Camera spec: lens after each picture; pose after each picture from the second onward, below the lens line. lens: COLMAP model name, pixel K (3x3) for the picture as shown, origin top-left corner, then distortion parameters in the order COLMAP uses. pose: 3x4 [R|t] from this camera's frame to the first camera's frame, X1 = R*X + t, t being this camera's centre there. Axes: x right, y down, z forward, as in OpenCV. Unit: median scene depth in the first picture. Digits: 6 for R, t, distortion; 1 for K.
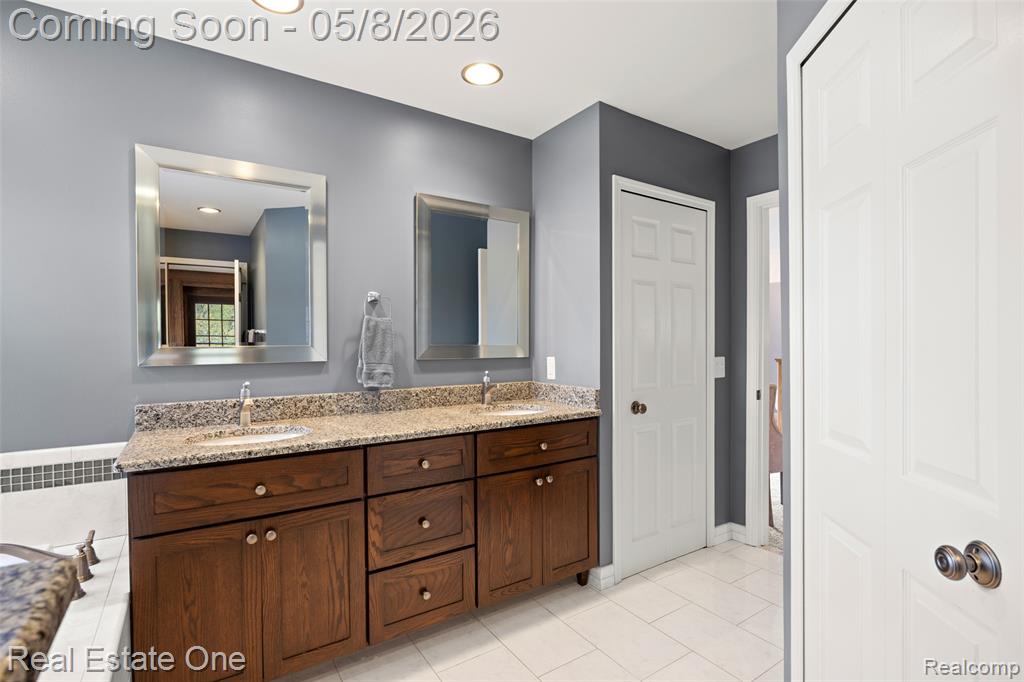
lens RADIAL K [[483.5, 0, 512.0], [0, 483.5, 341.0], [0, 0, 1]] dist [-0.002093, -0.000432]
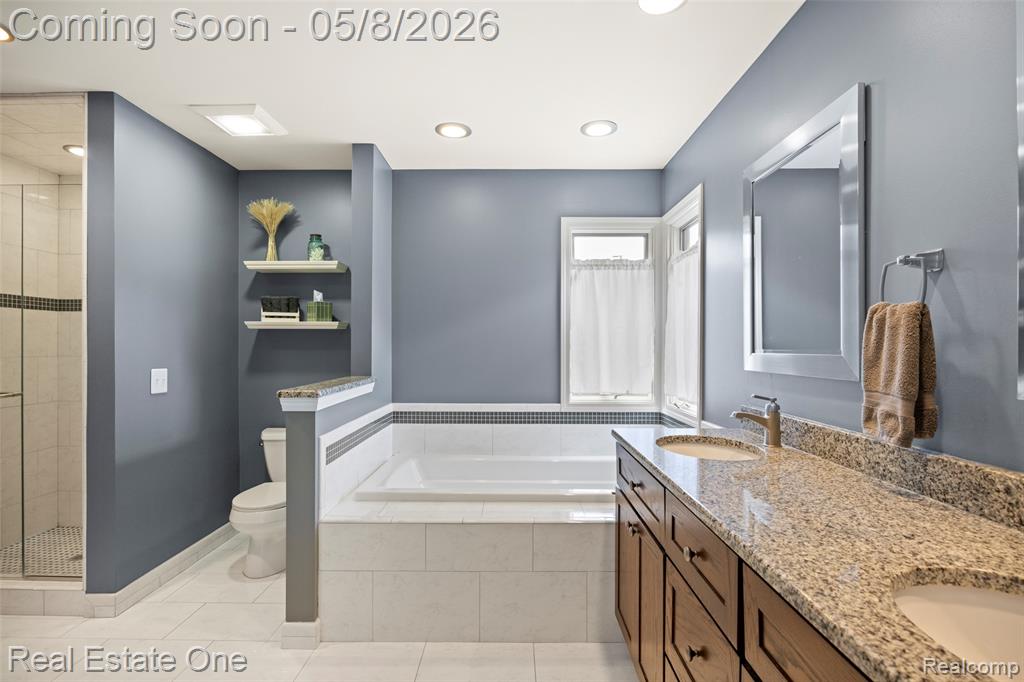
lens RADIAL K [[483.5, 0, 512.0], [0, 483.5, 341.0], [0, 0, 1]] dist [-0.002093, -0.000432]
pose [[-0.556422, -0.006998, -0.830870, 0.383332], [-0.002903, 0.999975, -0.006478, -0.005181], [0.830895, -0.001192, -0.556428, 0.981257]]
